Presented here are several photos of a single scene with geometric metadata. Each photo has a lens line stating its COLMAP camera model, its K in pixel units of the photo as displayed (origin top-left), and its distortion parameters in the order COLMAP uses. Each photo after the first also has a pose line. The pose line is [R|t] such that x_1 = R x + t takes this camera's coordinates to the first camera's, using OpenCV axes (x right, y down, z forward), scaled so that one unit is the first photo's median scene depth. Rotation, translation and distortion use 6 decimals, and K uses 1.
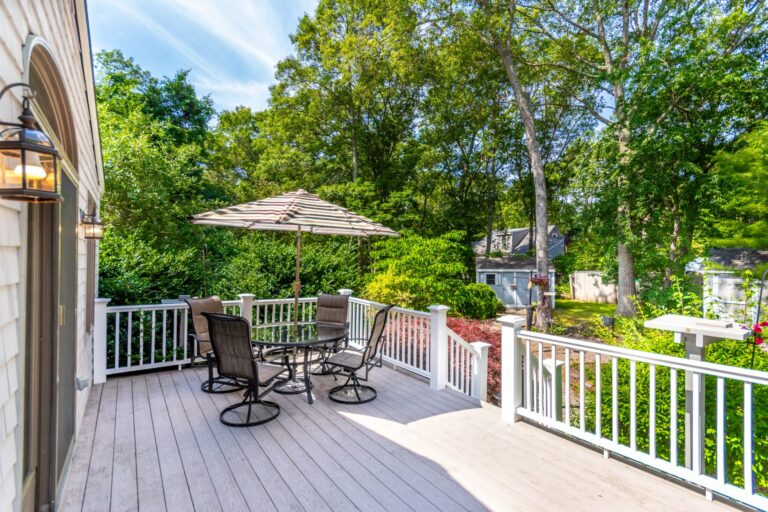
lens RADIAL K [[355.5, 0, 386.1], [0, 355.5, 258.0], [0, 0, 1]] dist [-0.003957, 0.001655]
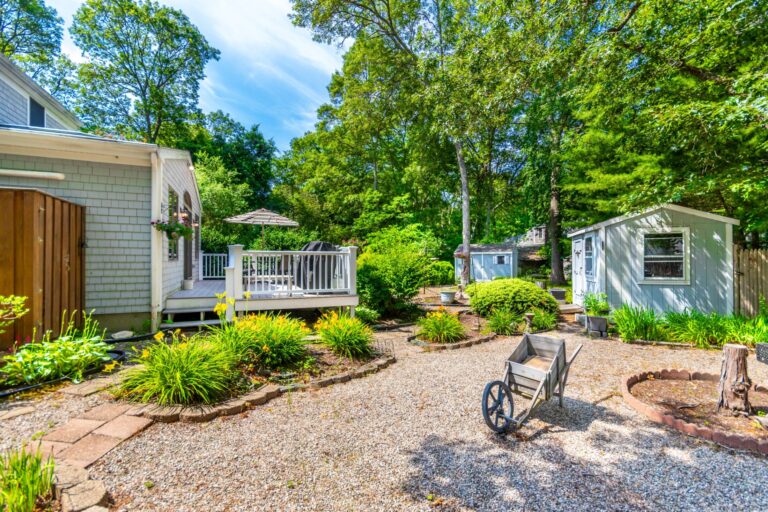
lens RADIAL K [[355.5, 0, 382.4], [0, 355.5, 257.5], [0, 0, 1]] dist [-0.003957, 0.001655]
pose [[0.969790, -0.013785, -0.243553, 0.311558], [0.013988, 0.999902, -0.000898, 0.047248], [0.243541, -0.002536, 0.969887, -0.336782]]
